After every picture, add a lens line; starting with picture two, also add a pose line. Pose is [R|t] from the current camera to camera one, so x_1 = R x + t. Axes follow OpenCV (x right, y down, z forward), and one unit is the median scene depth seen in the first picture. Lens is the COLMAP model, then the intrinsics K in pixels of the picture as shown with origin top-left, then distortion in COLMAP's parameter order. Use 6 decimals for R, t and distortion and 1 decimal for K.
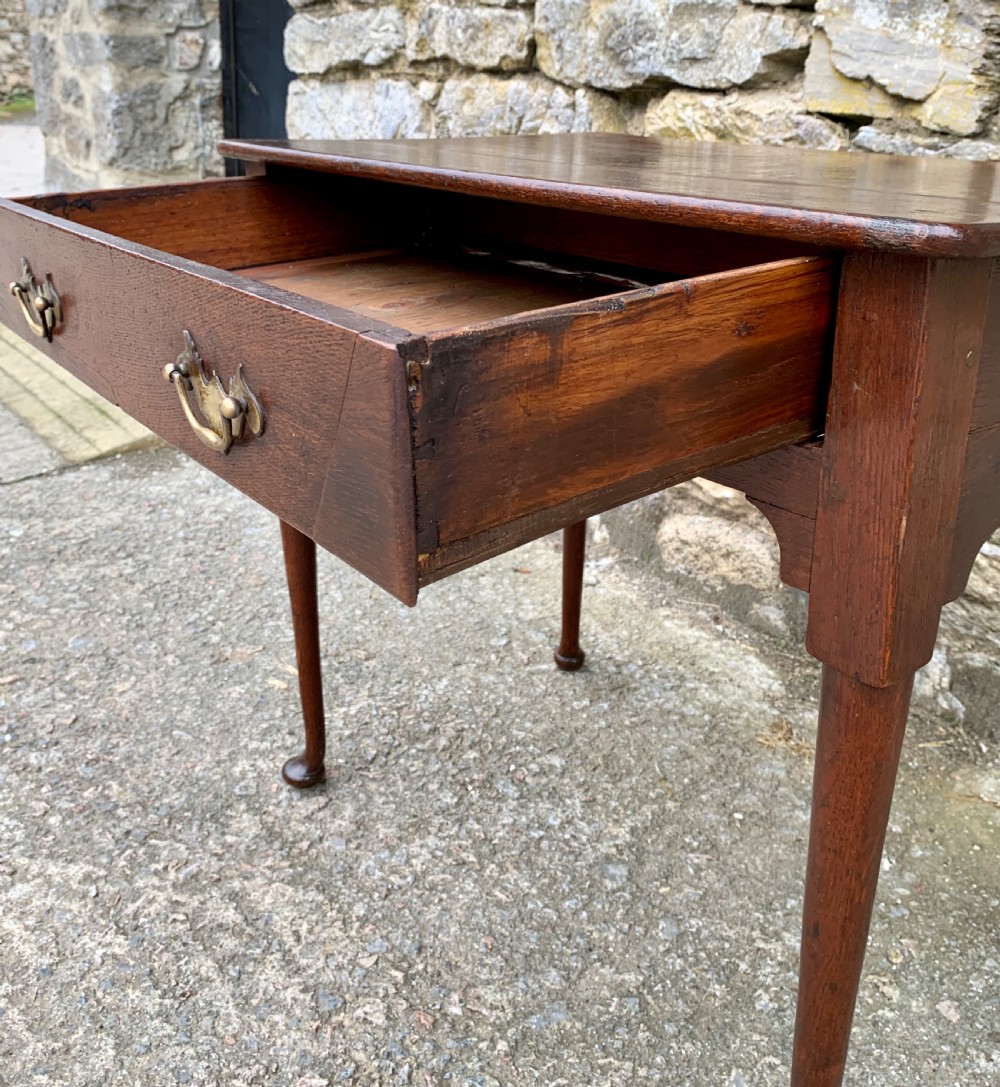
lens RADIAL K [[1052.7, 0, 515.9], [0, 1052.7, 413.4], [0, 0, 1]] dist [0.002863, 0.000000]
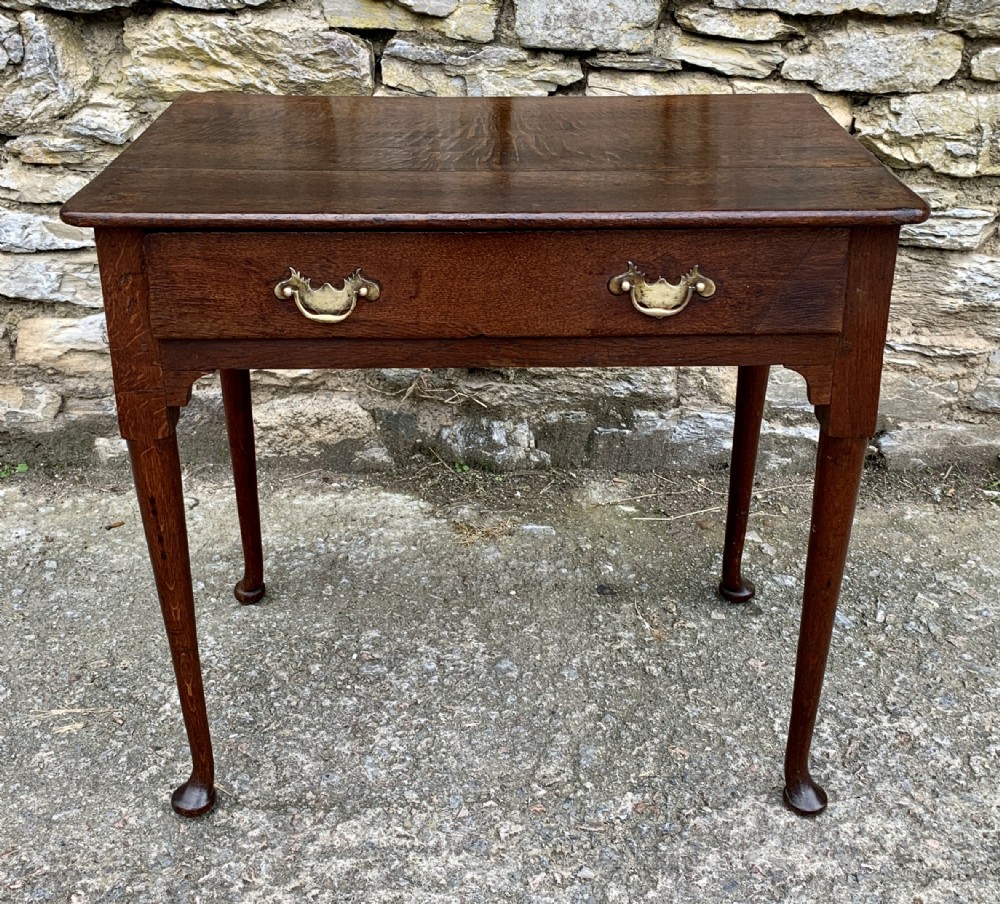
lens RADIAL K [[1264.5, 0, 478.8], [0, 1264.5, 331.6], [0, 0, 1]] dist [0.028917, 0.000000]
pose [[0.624220, -0.317504, 0.713821, -0.788495], [0.245439, 0.947130, 0.206648, -0.244091], [-0.741693, 0.046205, 0.669146, -0.023833]]
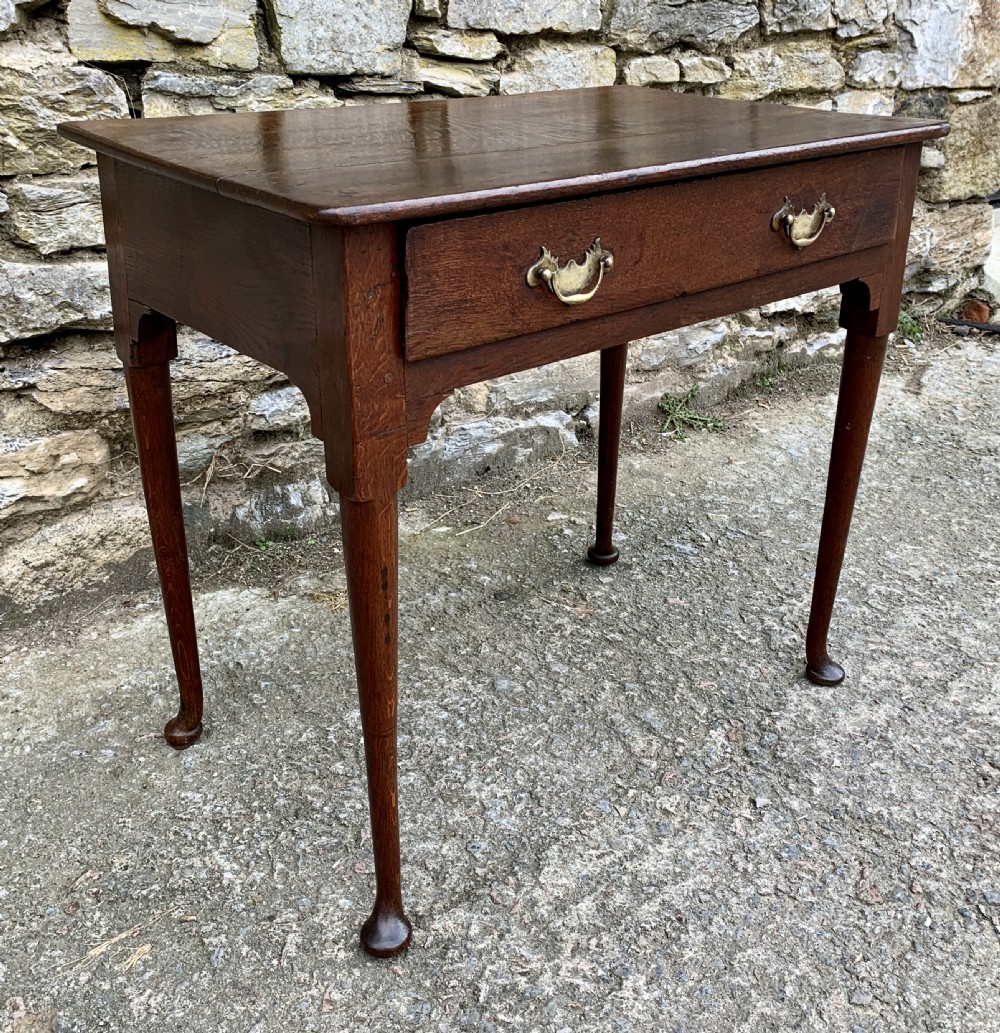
lens RADIAL K [[1160.0, 0, 522.5], [0, 1160.0, 412.0], [0, 0, 1]] dist [0.008507, 0.000000]
pose [[-0.034681, -0.379341, 0.924607, -0.930400], [0.279168, 0.884658, 0.373423, -0.319608], [-0.959616, 0.271071, 0.075219, 0.691600]]
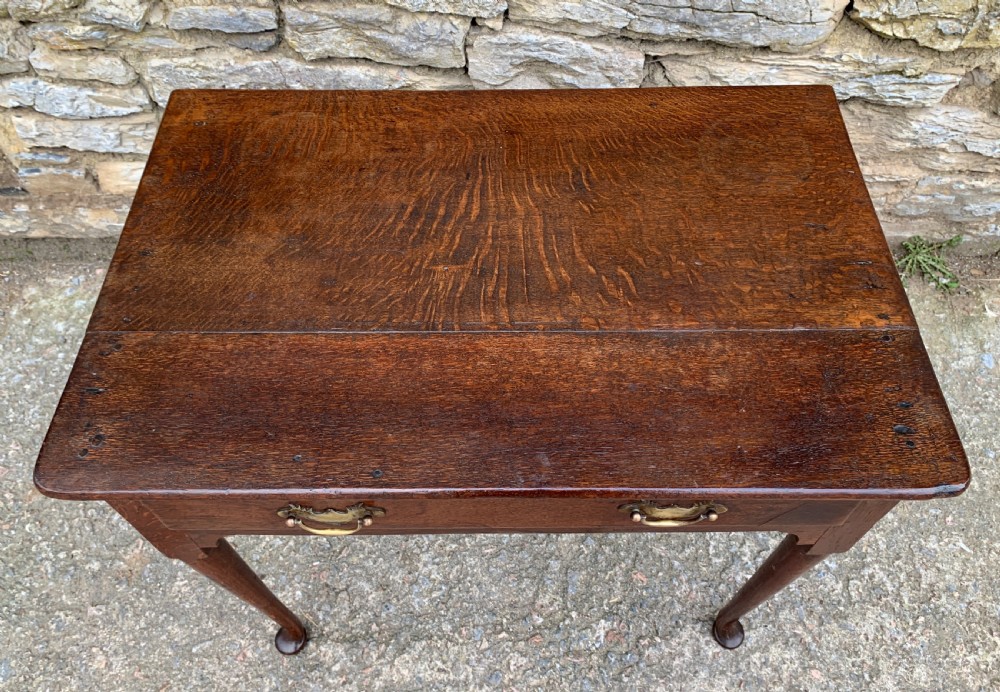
lens RADIAL K [[785.9, 0, 501.3], [0, 785.9, 293.5], [0, 0, 1]] dist [-0.000286, 0.011274]
pose [[0.613974, -0.654378, 0.441390, -0.246757], [0.254403, 0.693413, 0.674135, -0.577816], [-0.747204, -0.301611, 0.592213, 0.304570]]
